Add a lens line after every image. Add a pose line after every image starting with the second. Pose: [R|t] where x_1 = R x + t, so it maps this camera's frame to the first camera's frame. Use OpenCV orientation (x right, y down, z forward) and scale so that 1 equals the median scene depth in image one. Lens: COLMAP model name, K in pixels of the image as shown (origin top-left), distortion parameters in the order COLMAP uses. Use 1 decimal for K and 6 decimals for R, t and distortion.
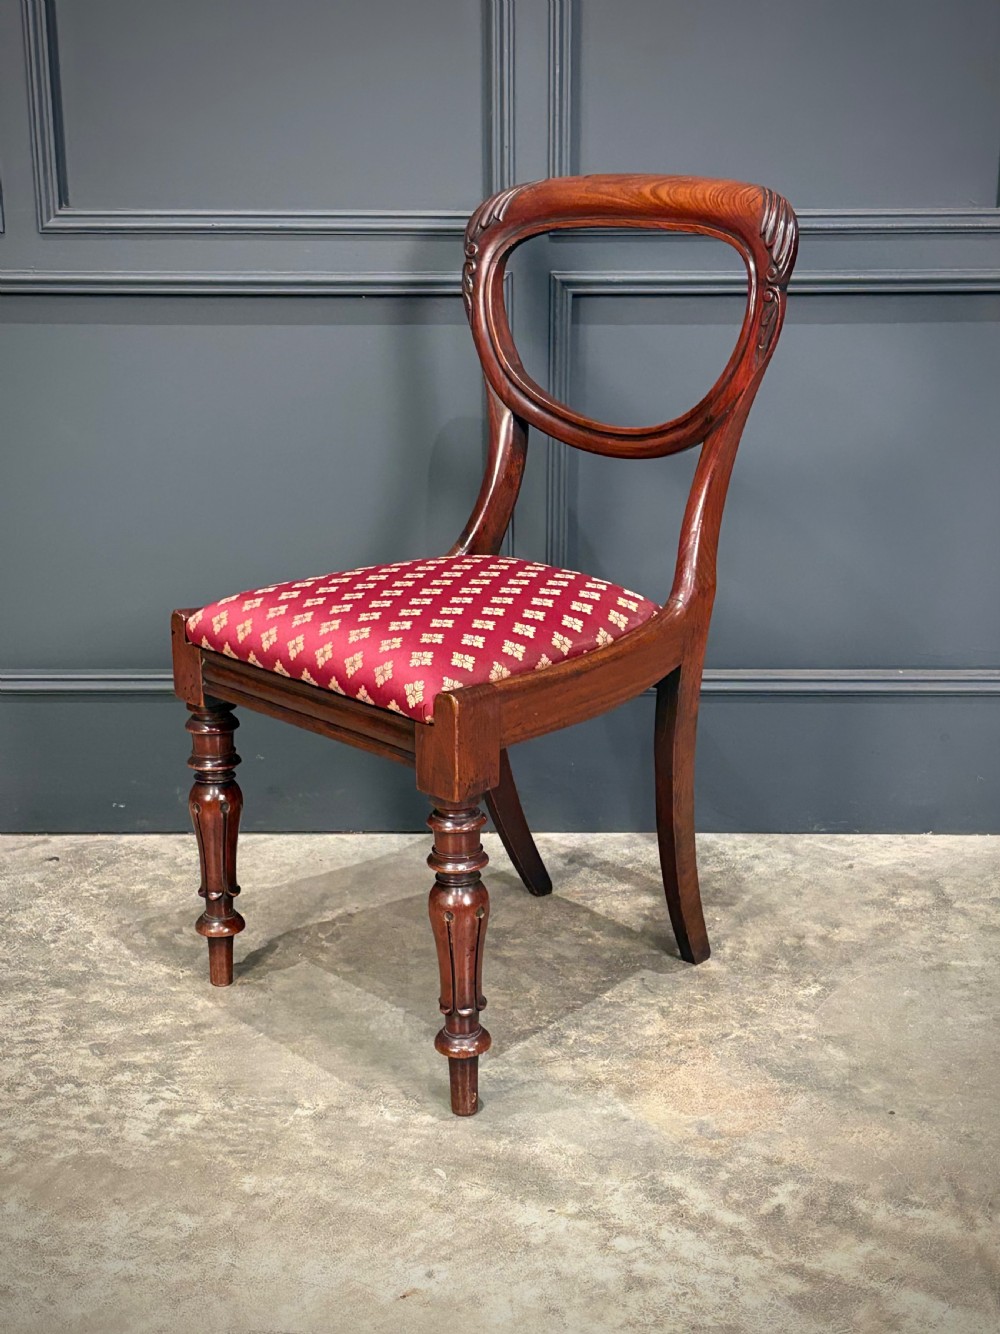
lens RADIAL K [[1859.7, 0, 513.3], [0, 1859.7, 690.9], [0, 0, 1]] dist [0.001848, 0.000000]
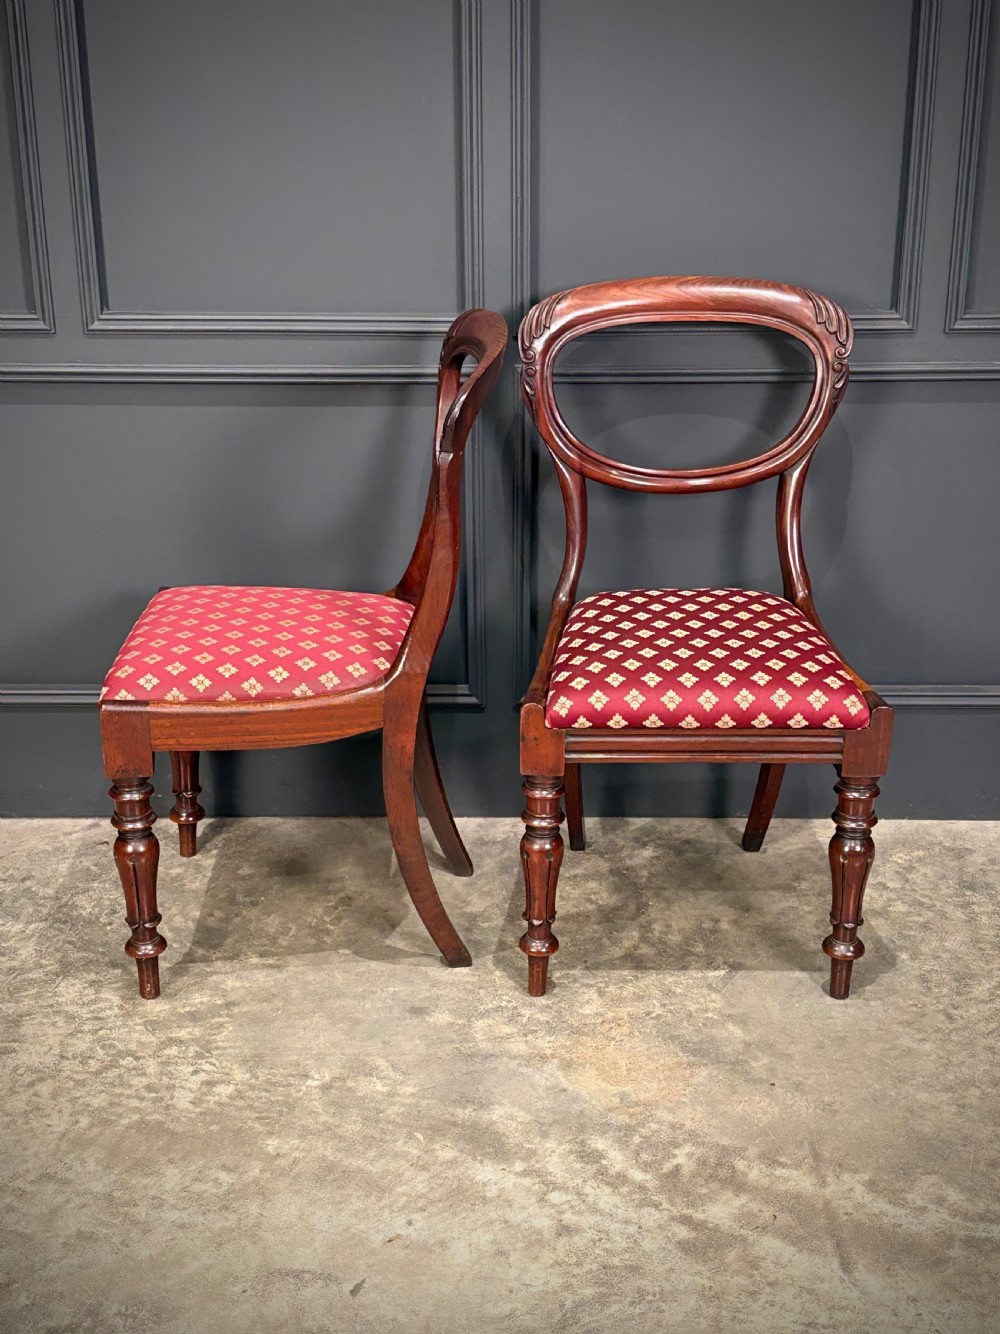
lens RADIAL K [[1859.7, 0, 509.2], [0, 1859.7, 627.2], [0, 0, 1]] dist [0.001848, 0.000000]
pose [[0.999989, 0.000099, -0.004702, 0.026170], [0.000211, 0.997834, 0.065787, -0.159903], [0.004699, -0.065787, 0.997823, -0.240180]]
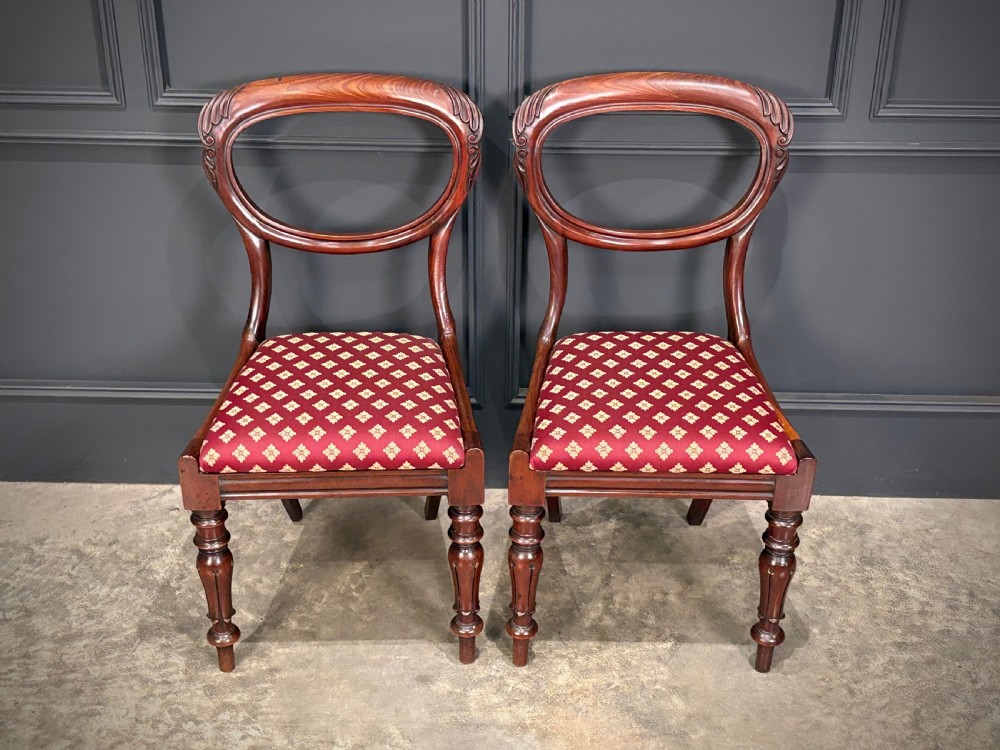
lens RADIAL K [[1394.1, 0, 509.9], [0, 1394.1, 332.3], [0, 0, 1]] dist [0.001848, 0.000000]
pose [[0.999884, 0.014856, -0.003456, 0.030681], [-0.013984, 0.983338, 0.181250, -0.321080], [0.006091, -0.181181, 0.983431, -0.101375]]
